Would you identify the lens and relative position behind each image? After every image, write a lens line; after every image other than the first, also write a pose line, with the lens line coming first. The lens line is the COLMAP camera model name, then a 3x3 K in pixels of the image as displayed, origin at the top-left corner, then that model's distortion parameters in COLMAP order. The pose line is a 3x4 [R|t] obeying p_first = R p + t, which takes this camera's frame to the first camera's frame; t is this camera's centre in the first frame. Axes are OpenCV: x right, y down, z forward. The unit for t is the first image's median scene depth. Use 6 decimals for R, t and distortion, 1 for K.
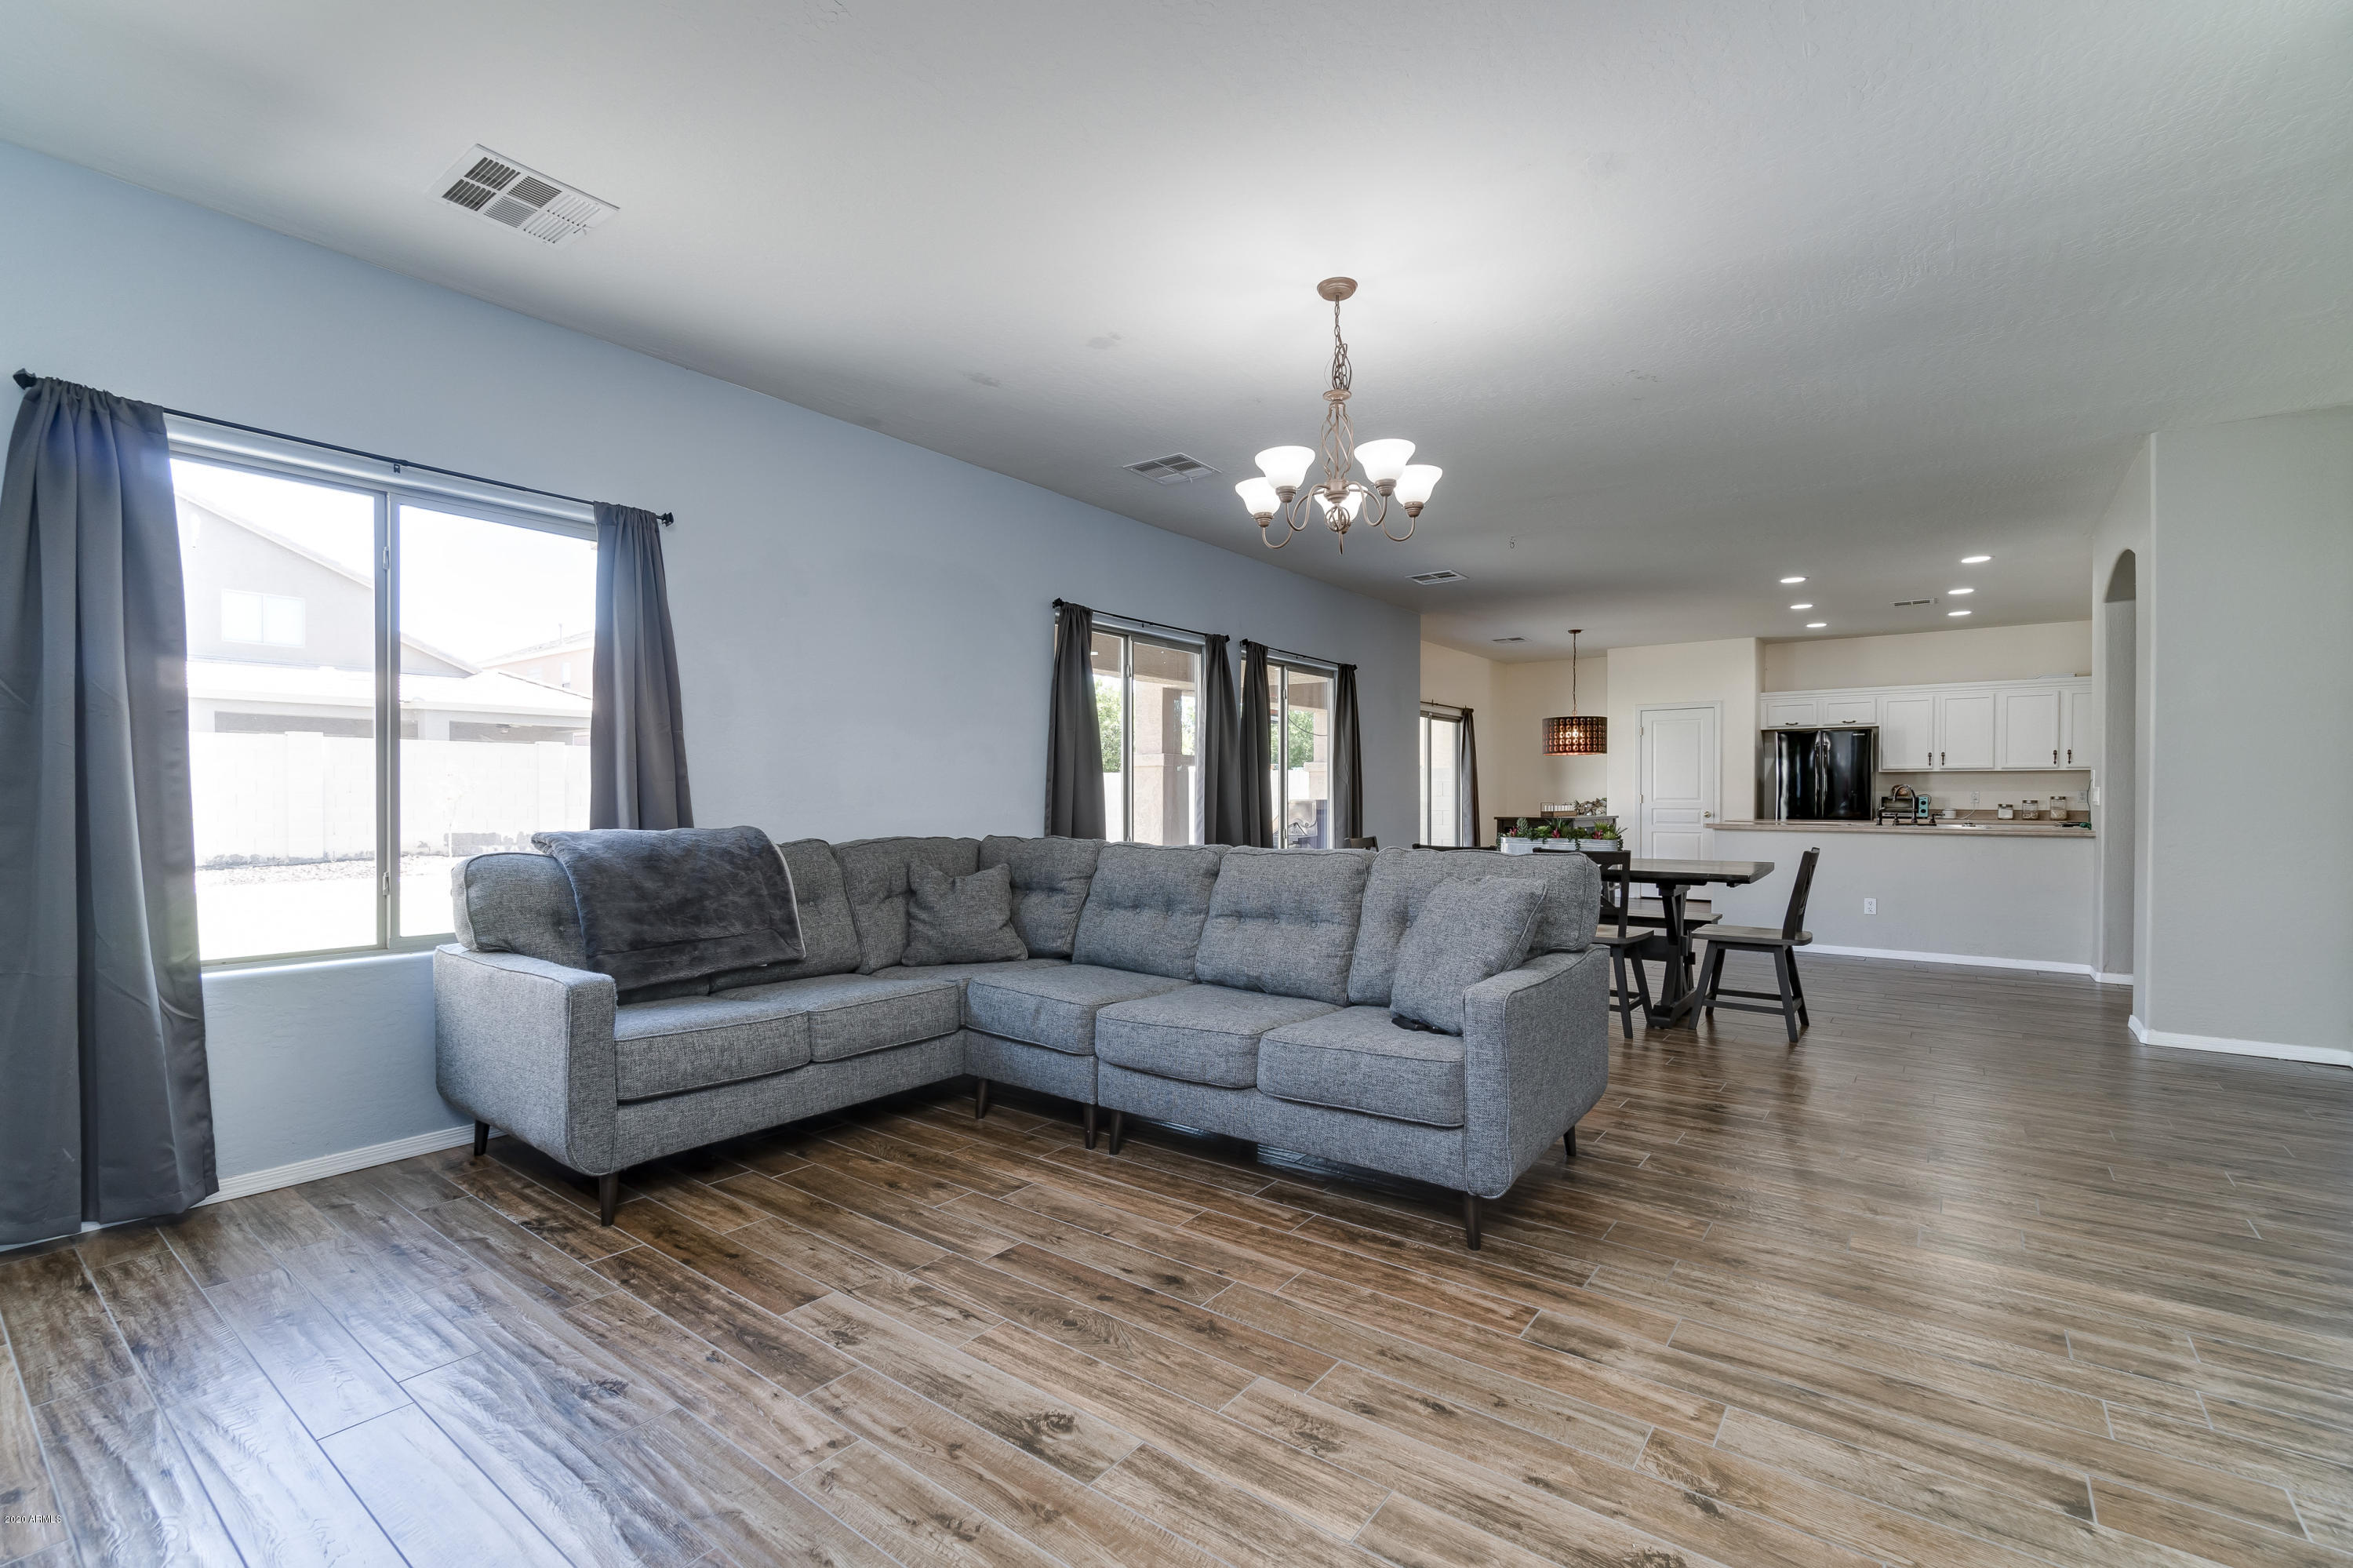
lens RADIAL K [[1018.4, 0, 1180.0], [0, 1018.4, 797.7], [0, 0, 1]] dist [-0.001477, -0.000013]
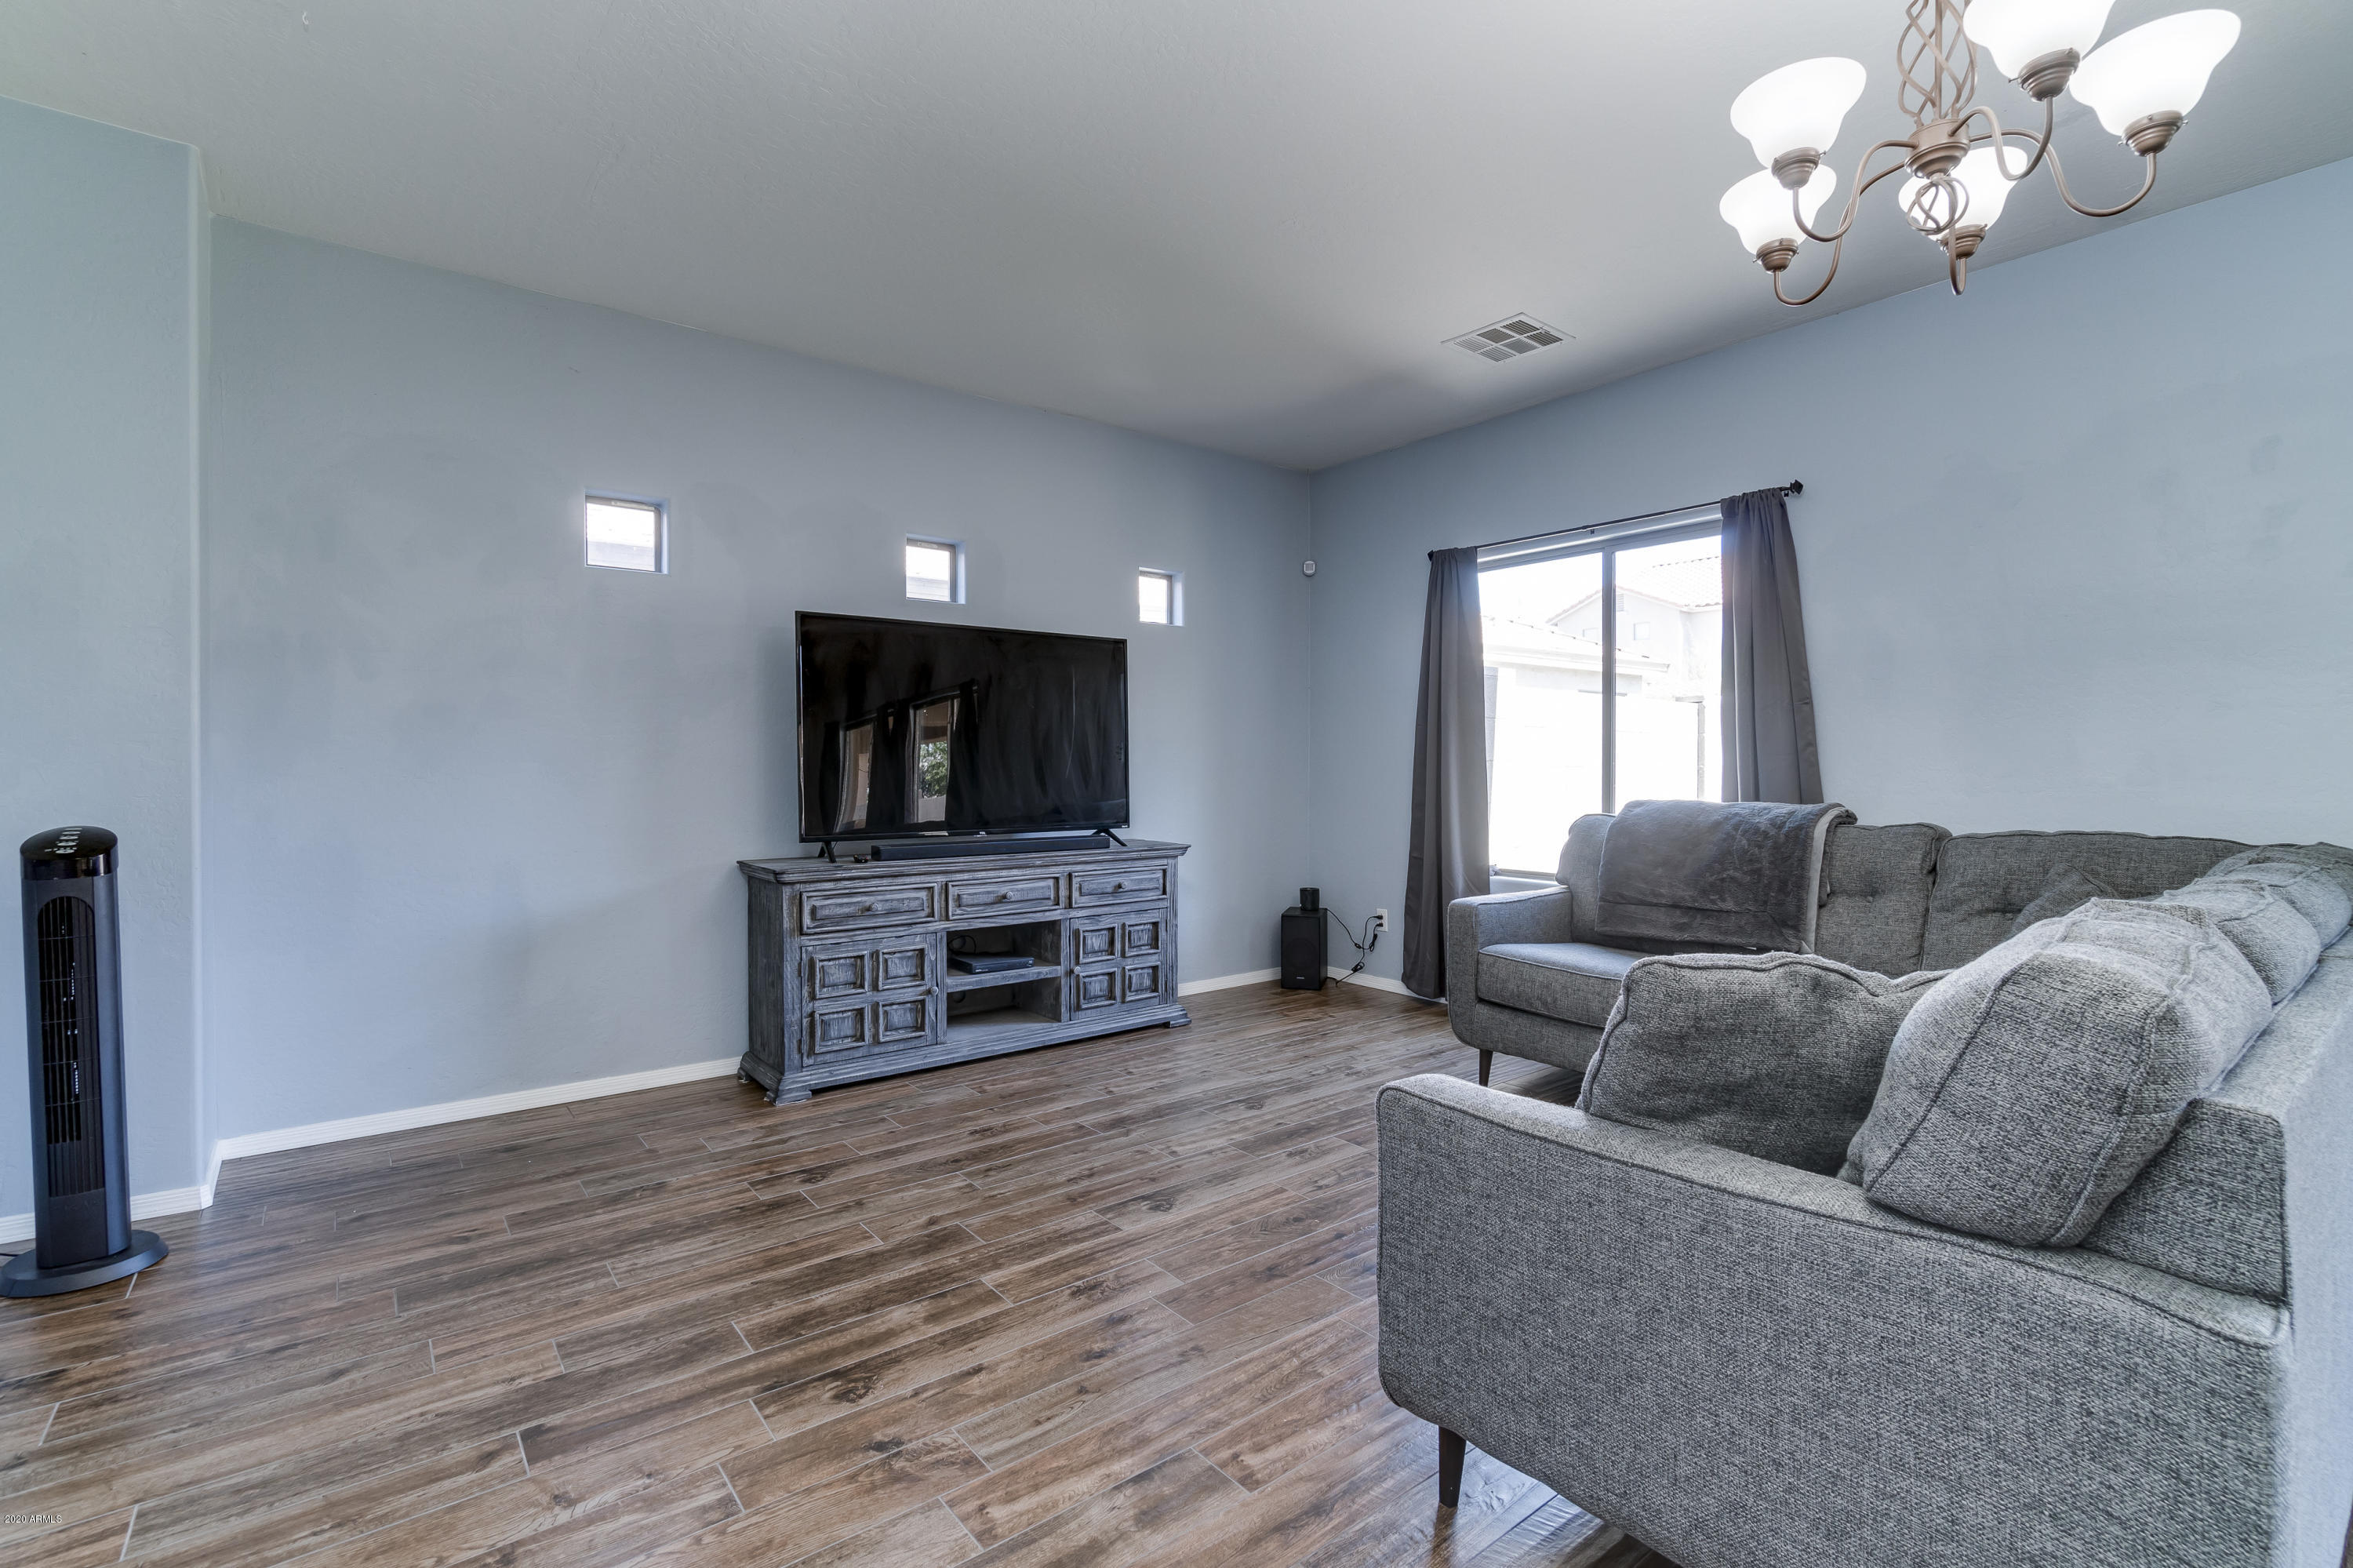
lens RADIAL K [[1088.8, 0, 1175.0], [0, 1088.8, 793.3], [0, 0, 1]] dist [-0.000713, -0.000015]
pose [[-0.253323, 0.025570, -0.967044, 1.522427], [-0.002720, 0.999628, 0.027145, -0.015529], [0.967378, 0.009507, -0.253159, 1.578924]]
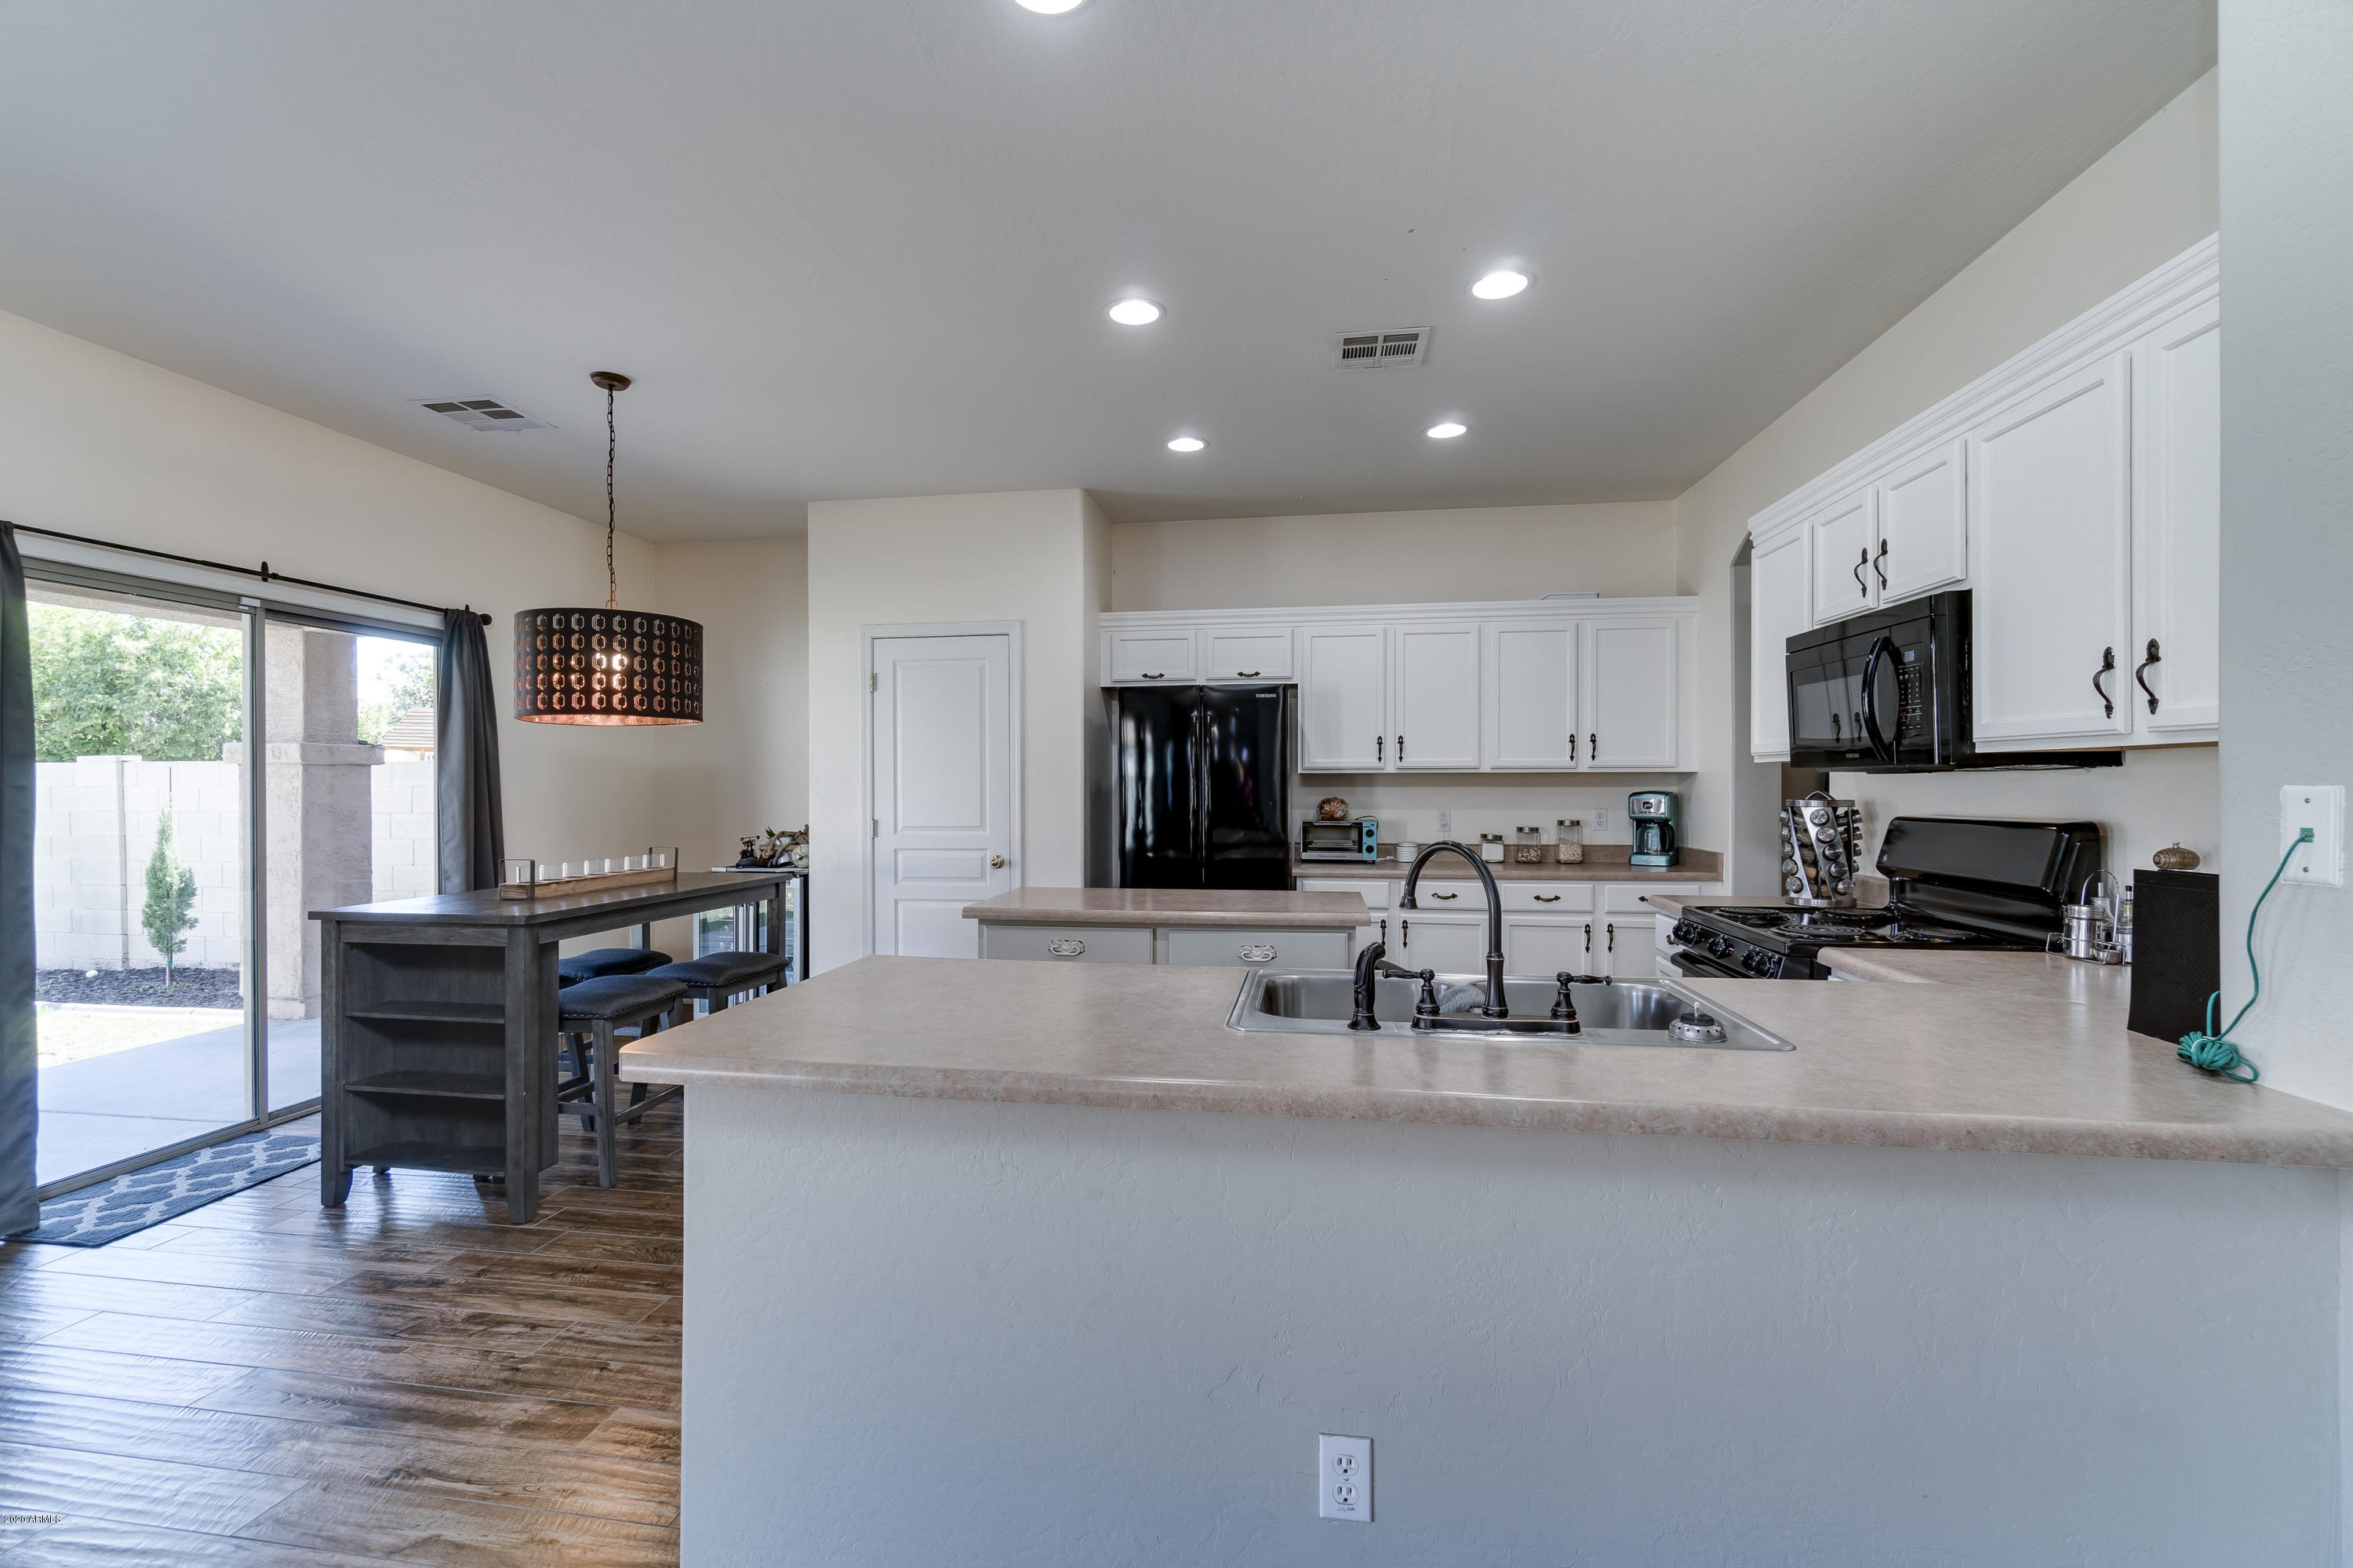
lens RADIAL K [[1021.6, 0, 1167.1], [0, 1021.6, 775.2], [0, 0, 1]] dist [-0.015823, 0.000056]
pose [[0.883600, 0.001584, 0.468241, 0.167569], [0.003019, 0.999954, -0.009079, -0.008490], [-0.468234, 0.009436, 0.883554, 0.248876]]
